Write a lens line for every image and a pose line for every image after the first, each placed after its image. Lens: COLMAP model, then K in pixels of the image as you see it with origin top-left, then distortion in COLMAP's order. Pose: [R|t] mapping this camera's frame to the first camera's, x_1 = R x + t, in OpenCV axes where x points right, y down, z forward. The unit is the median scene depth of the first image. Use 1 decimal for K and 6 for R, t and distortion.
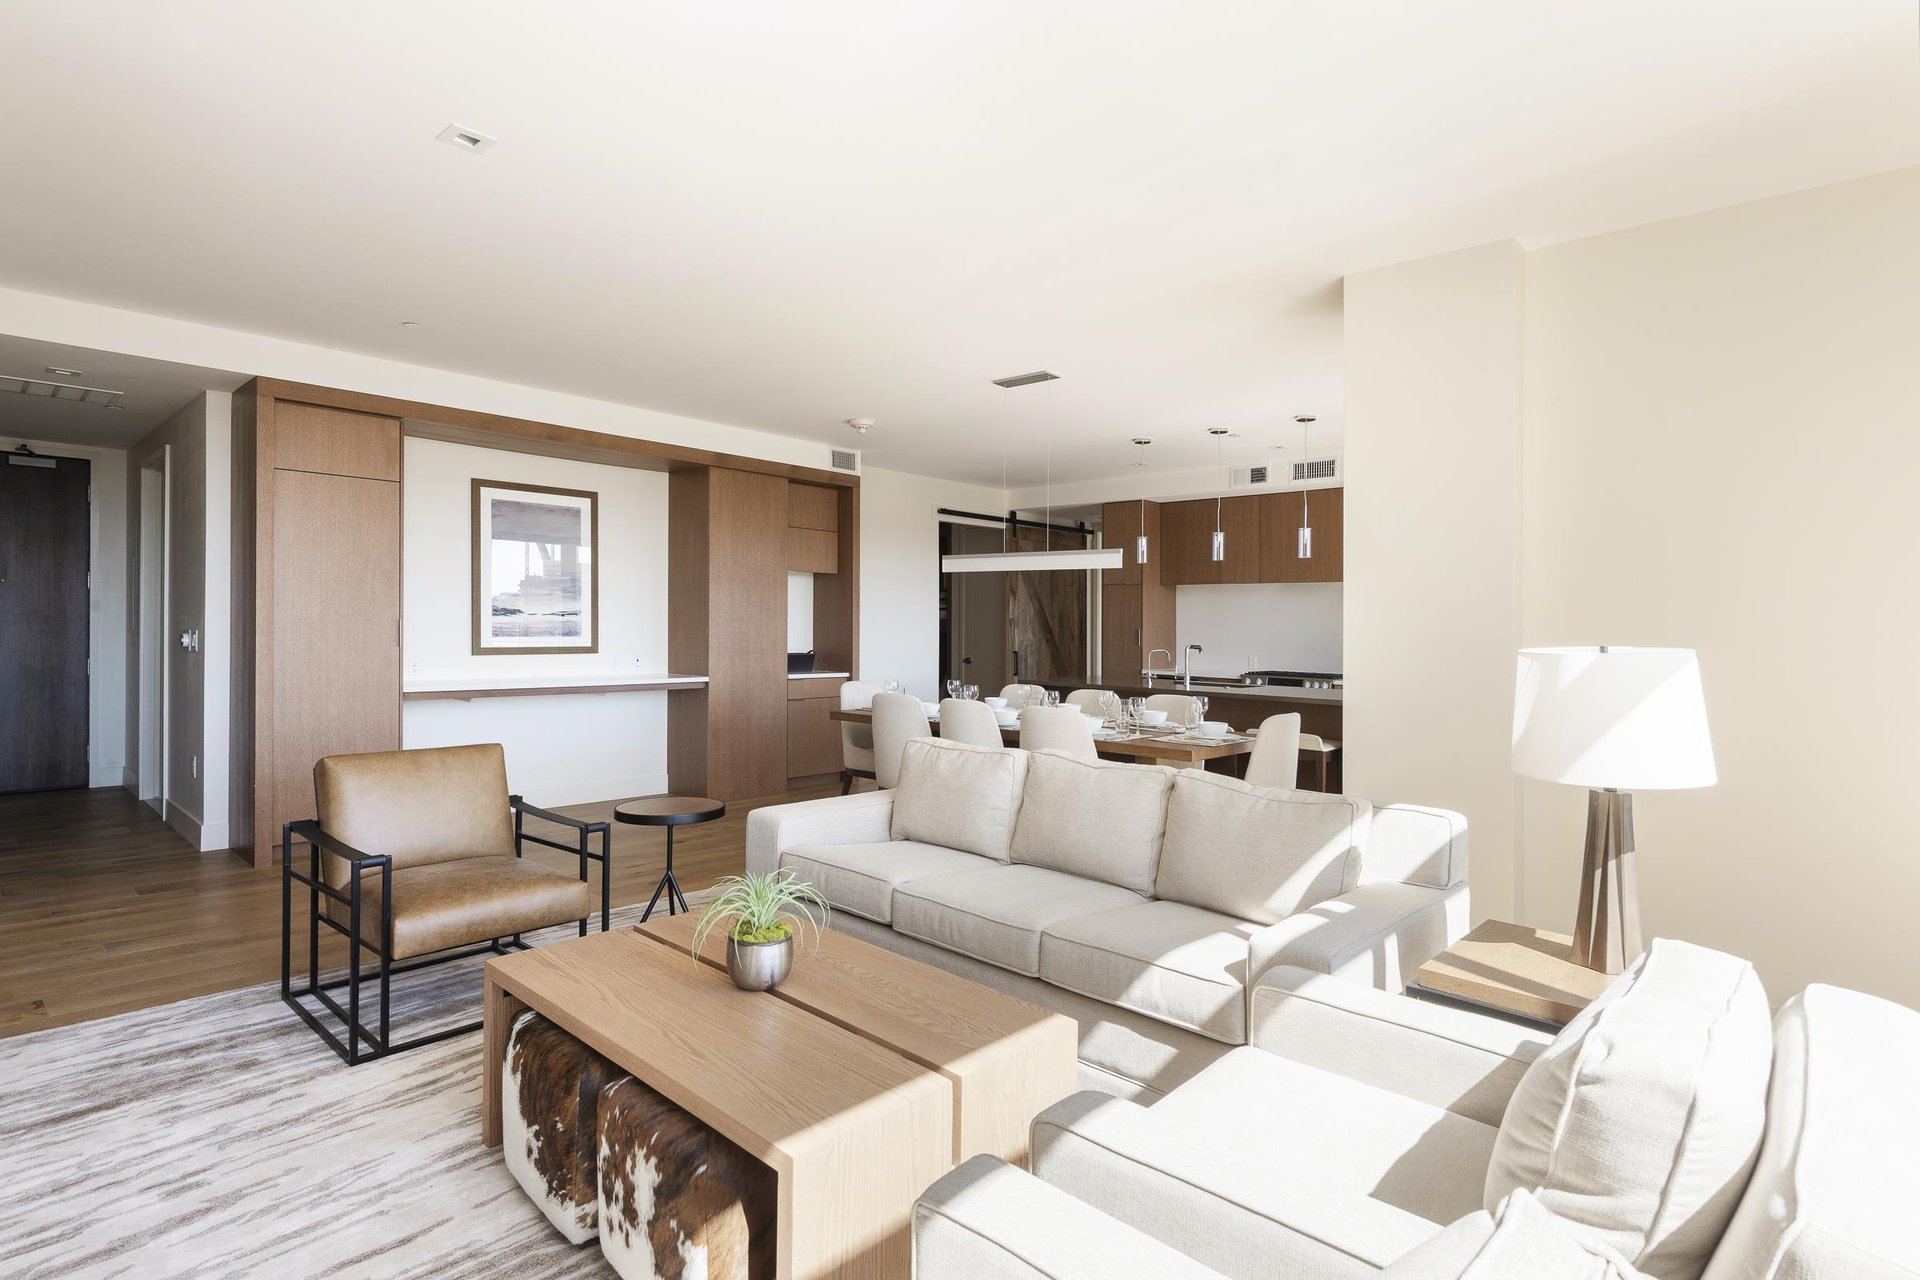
lens RADIAL K [[936.7, 0, 963.1], [0, 936.7, 630.8], [0, 0, 1]] dist [0.000713, -0.001683]
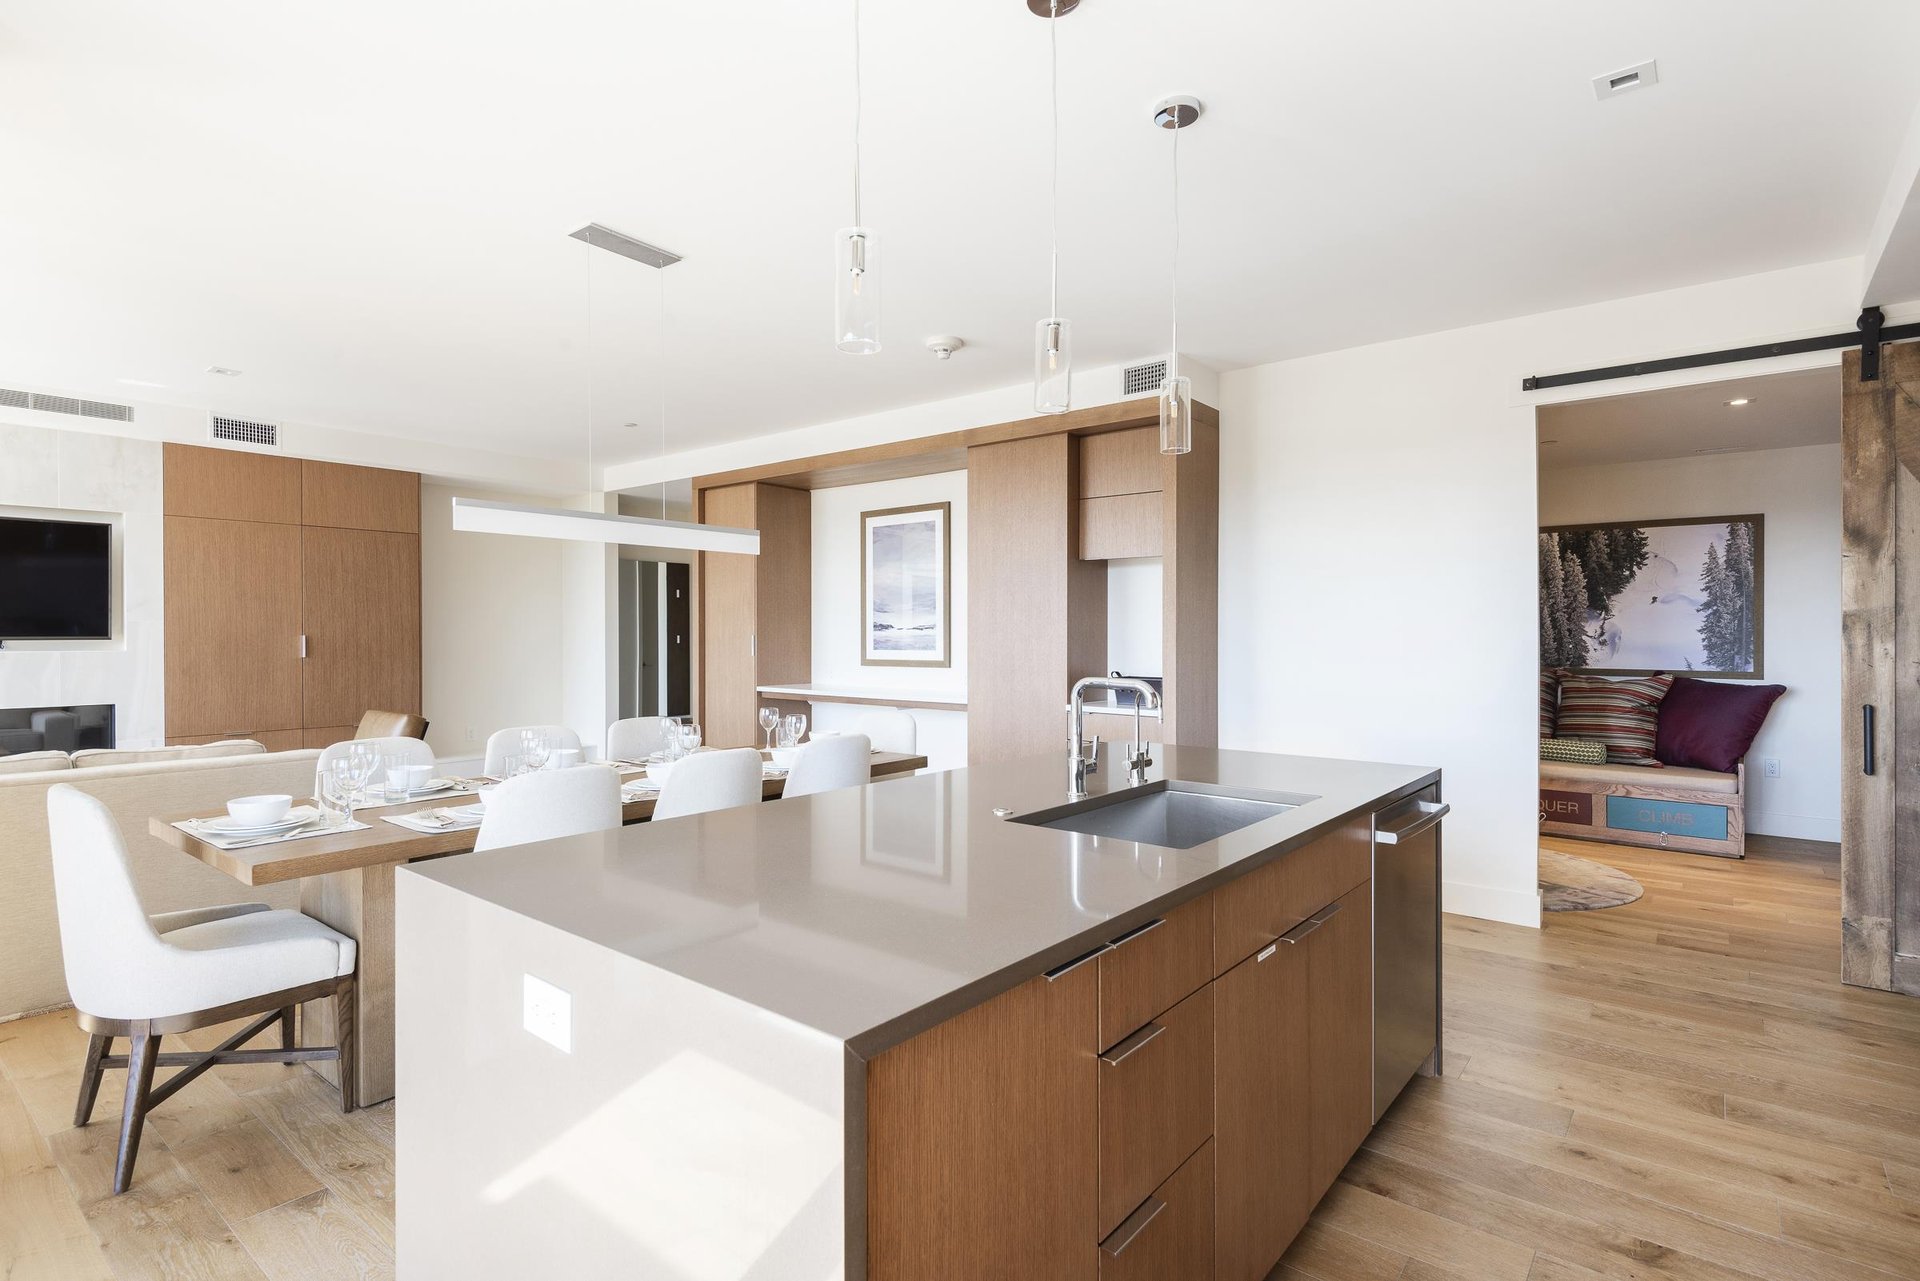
lens RADIAL K [[936.7, 0, 945.9], [0, 936.7, 642.8], [0, 0, 1]] dist [0.000713, -0.001683]
pose [[0.054320, -0.001047, -0.998523, 0.583562], [-0.002846, 0.999995, -0.001204, -0.000956], [0.998520, 0.002907, 0.054317, 0.966073]]
